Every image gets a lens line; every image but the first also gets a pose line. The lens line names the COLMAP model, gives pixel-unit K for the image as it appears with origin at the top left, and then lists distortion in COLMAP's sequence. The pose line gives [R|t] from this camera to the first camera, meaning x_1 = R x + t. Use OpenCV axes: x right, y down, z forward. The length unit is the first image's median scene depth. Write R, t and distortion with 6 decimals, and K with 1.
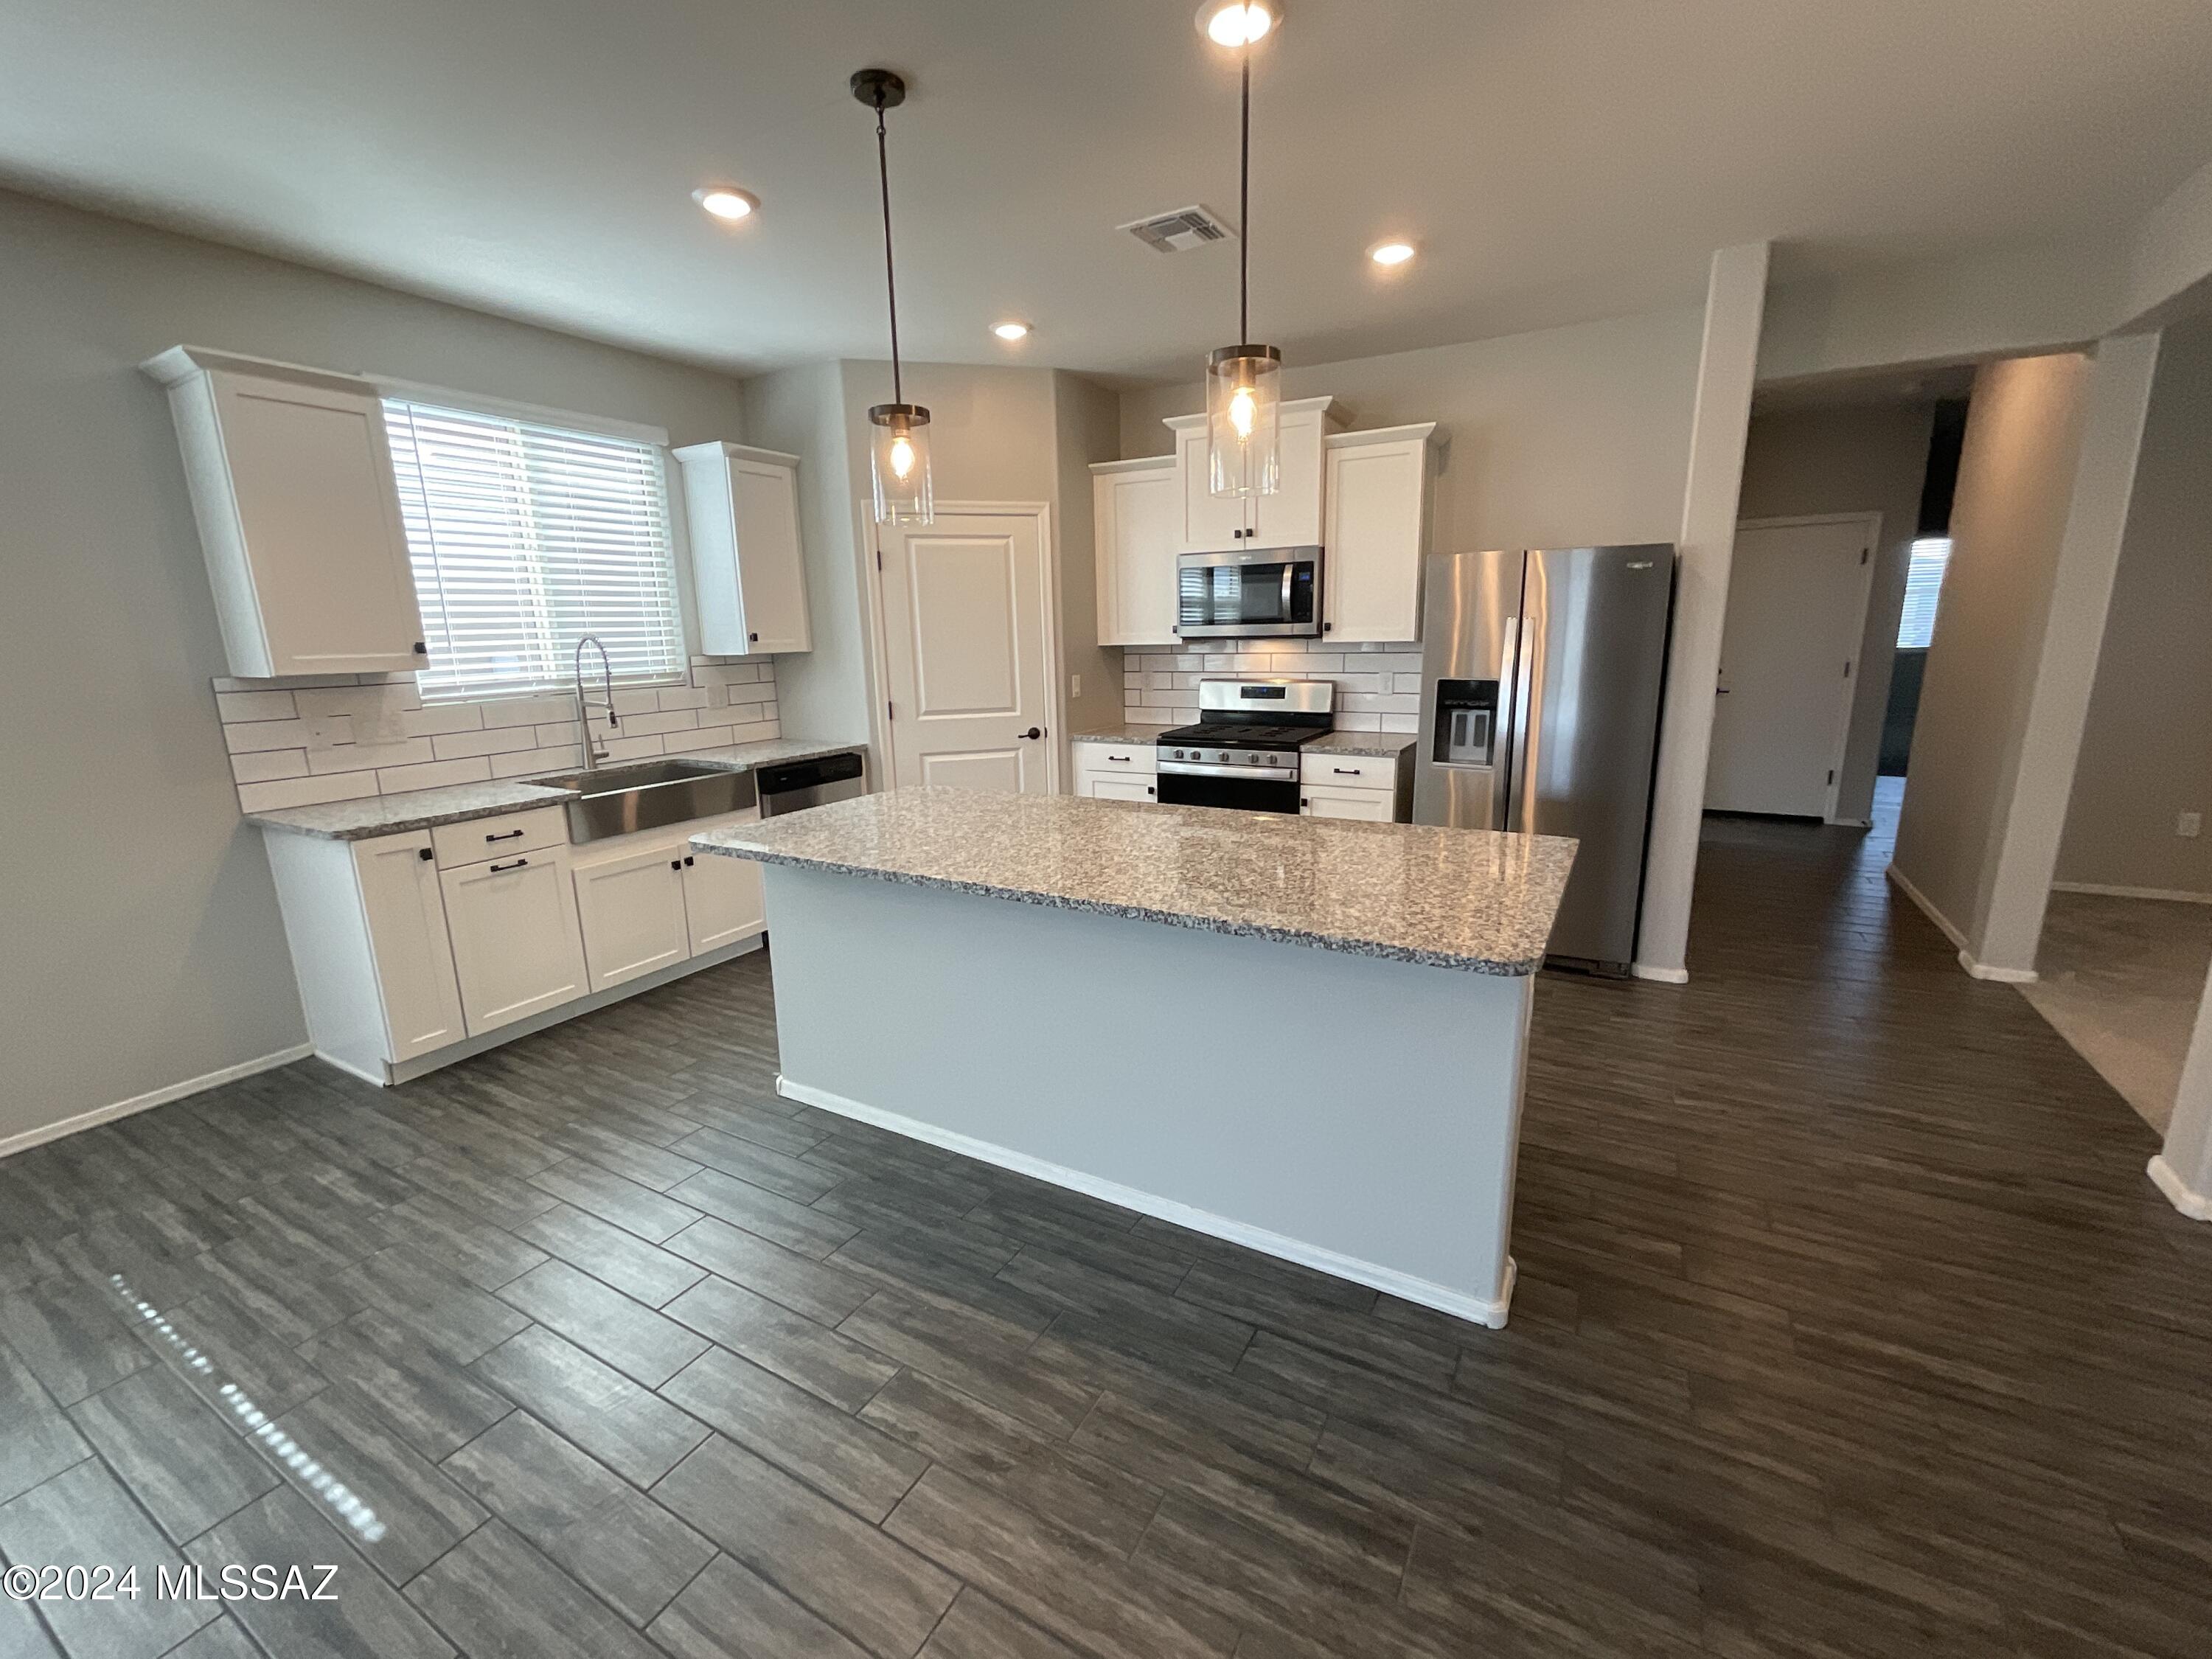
lens RADIAL K [[929.5, 0, 1103.3], [0, 929.5, 835.4], [0, 0, 1]] dist [-0.000999, -0.000145]
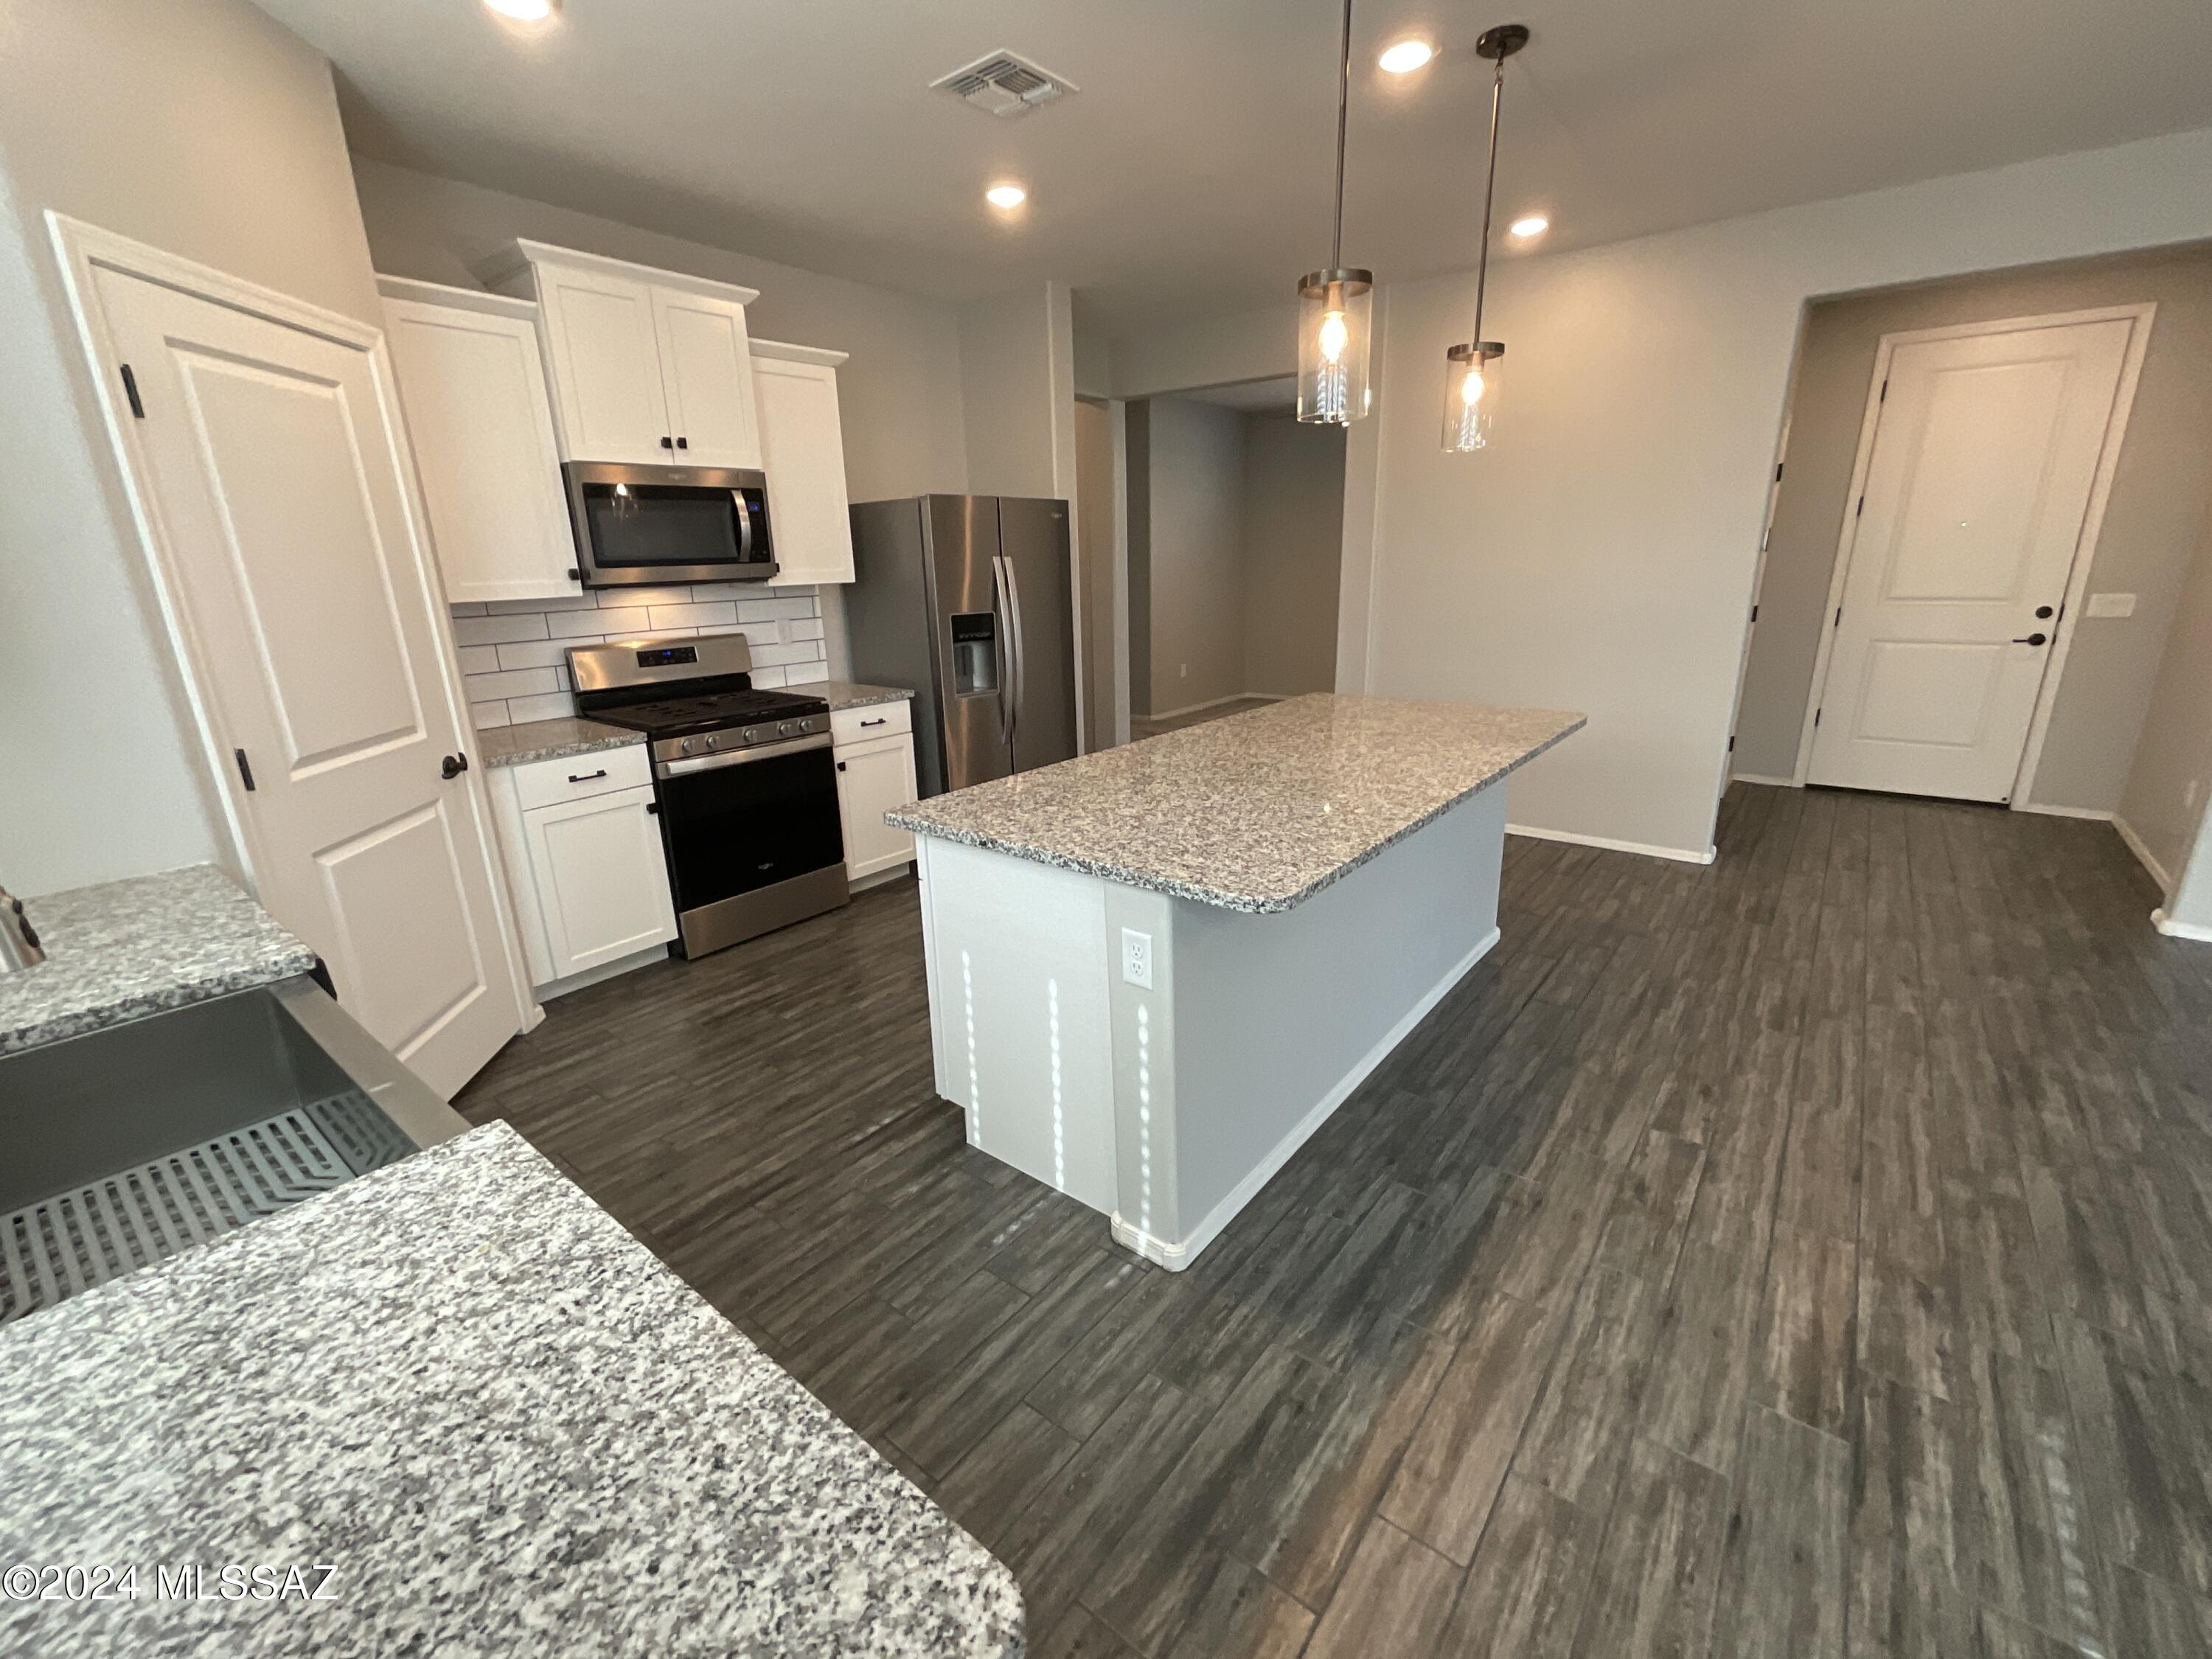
lens RADIAL K [[929.5, 0, 1103.3], [0, 929.5, 835.4], [0, 0, 1]] dist [-0.000999, -0.000145]
pose [[0.152561, -0.269994, 0.950699, -0.613955], [0.234945, 0.944290, 0.230472, -0.120153], [-0.959961, 0.188201, 0.207495, 0.587631]]
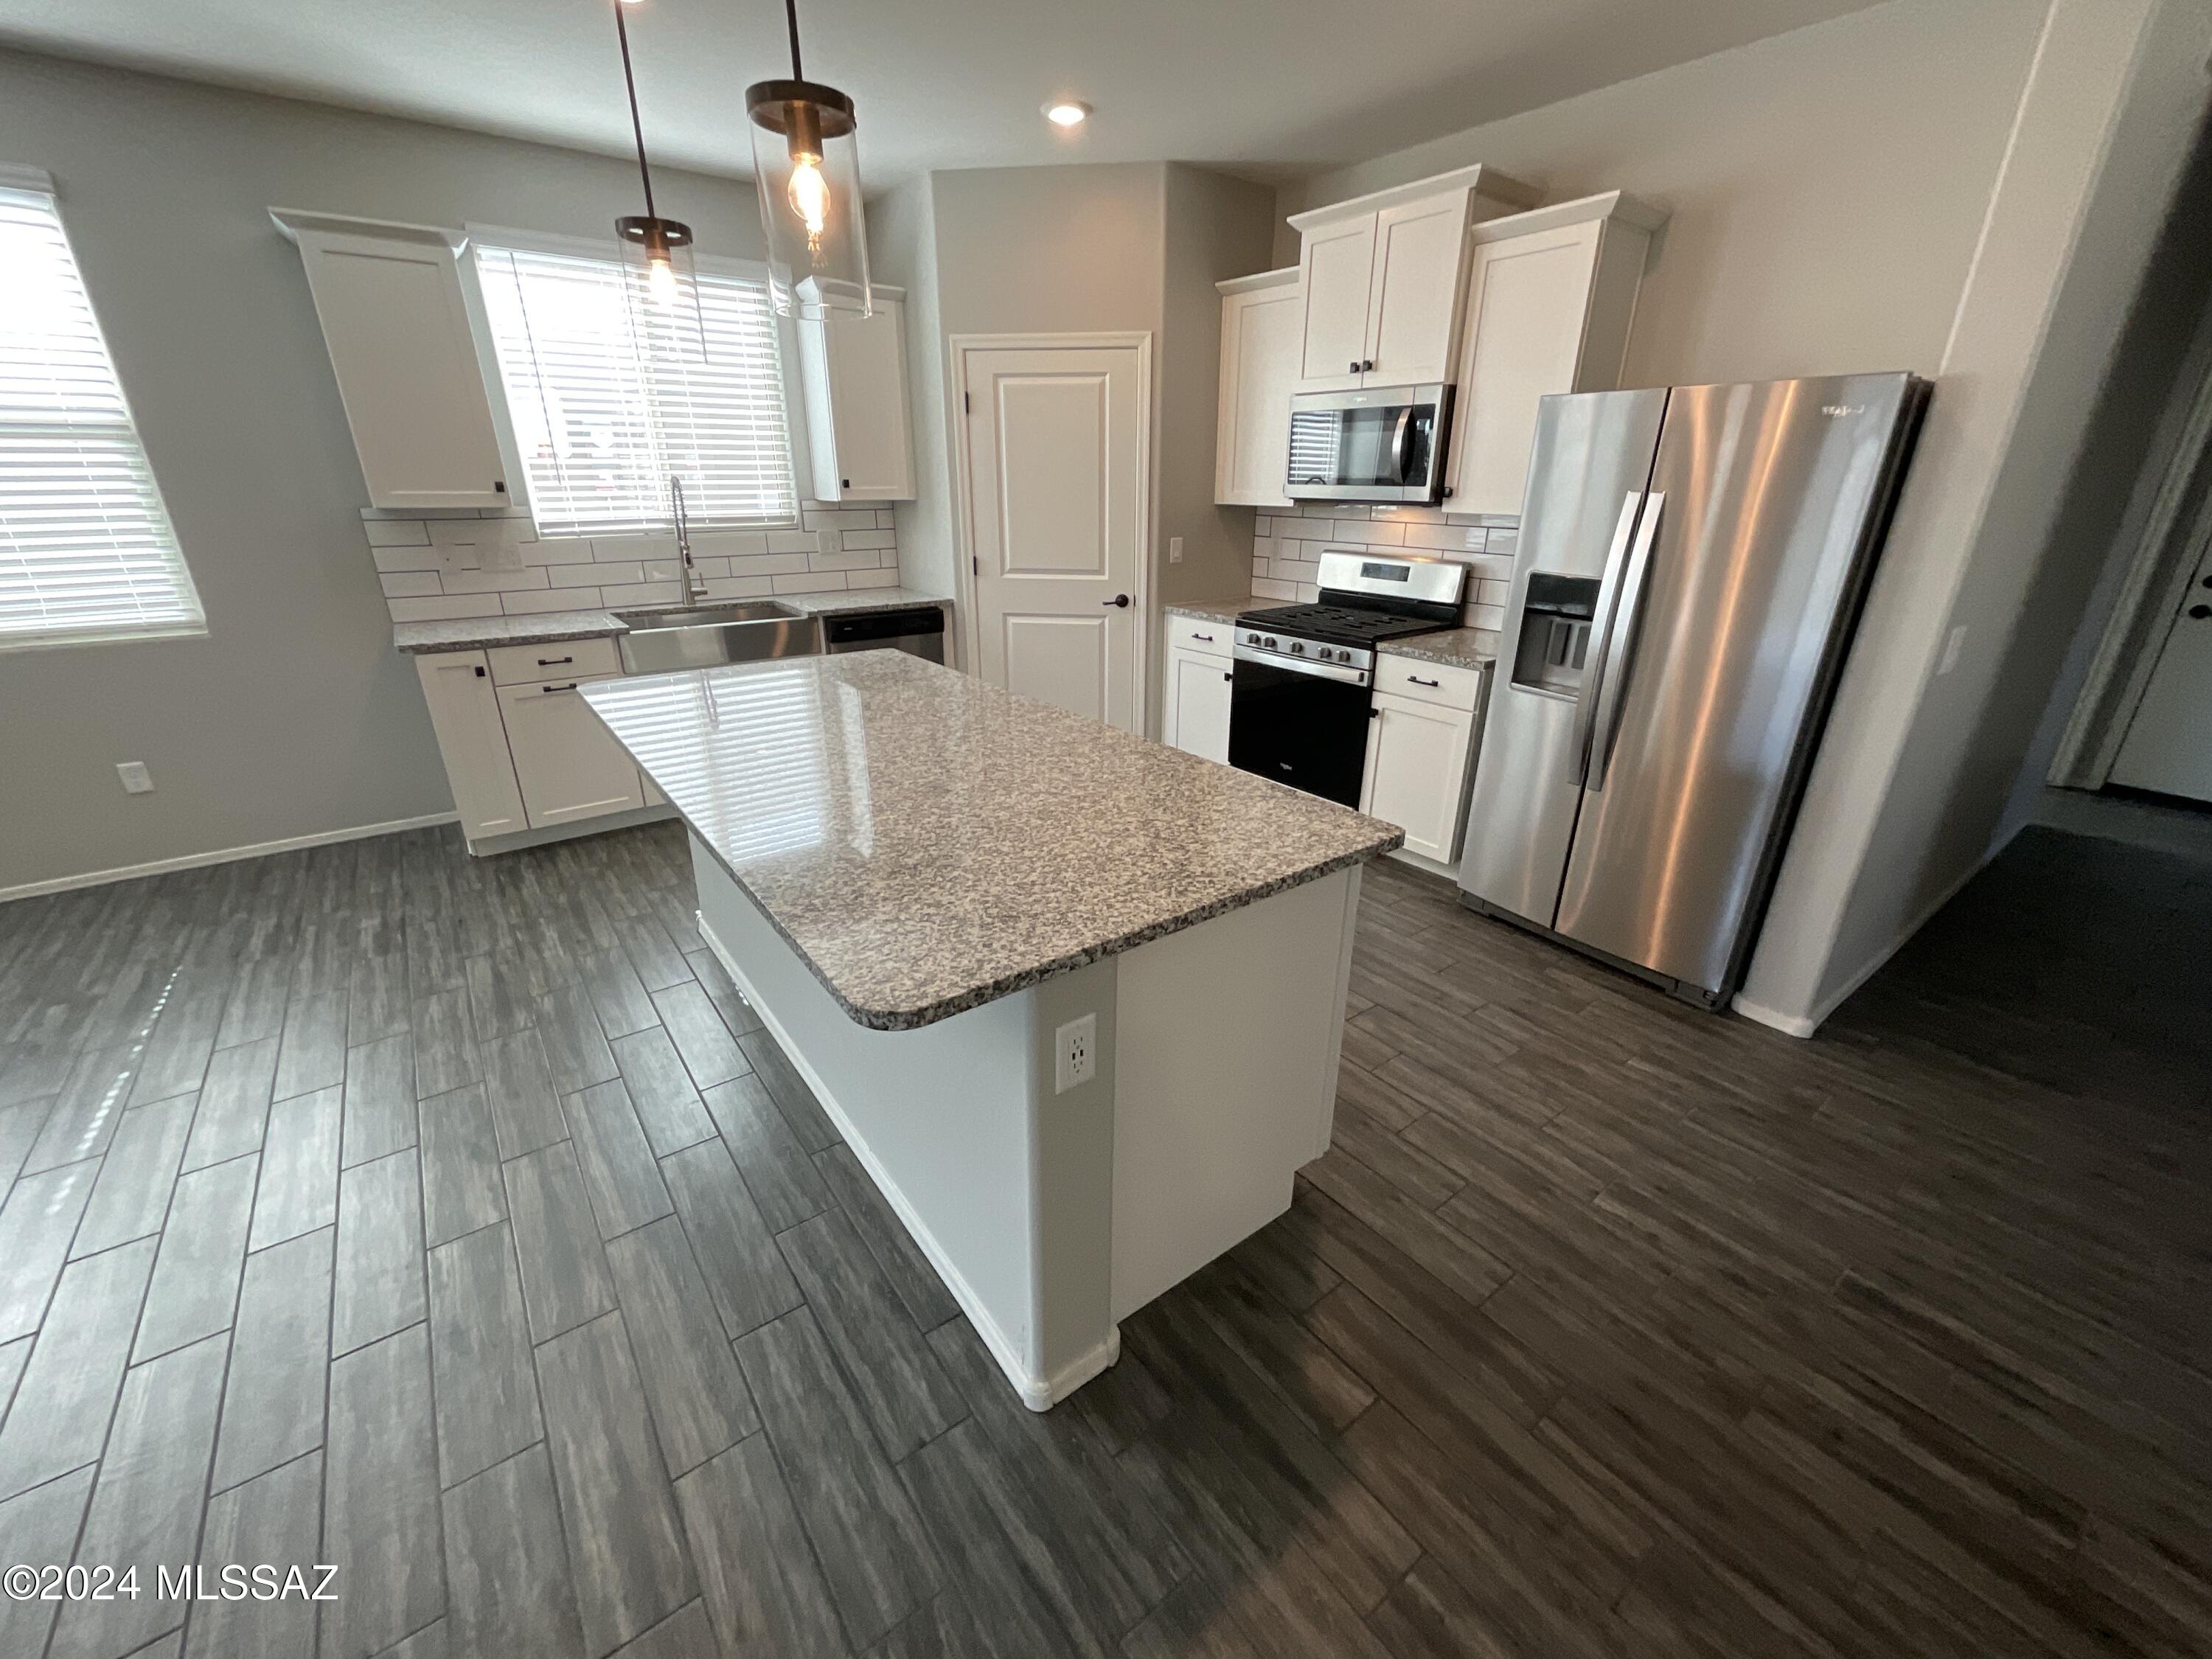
lens RADIAL K [[897.6, 0, 1106.0], [0, 897.6, 829.5], [0, 0, 1]] dist [0.000129, 0.000086]
pose [[0.918757, 0.168803, -0.356918, 0.301041], [-0.109369, 0.977431, 0.180742, -0.052449], [0.379373, -0.127023, 0.916483, 0.161192]]
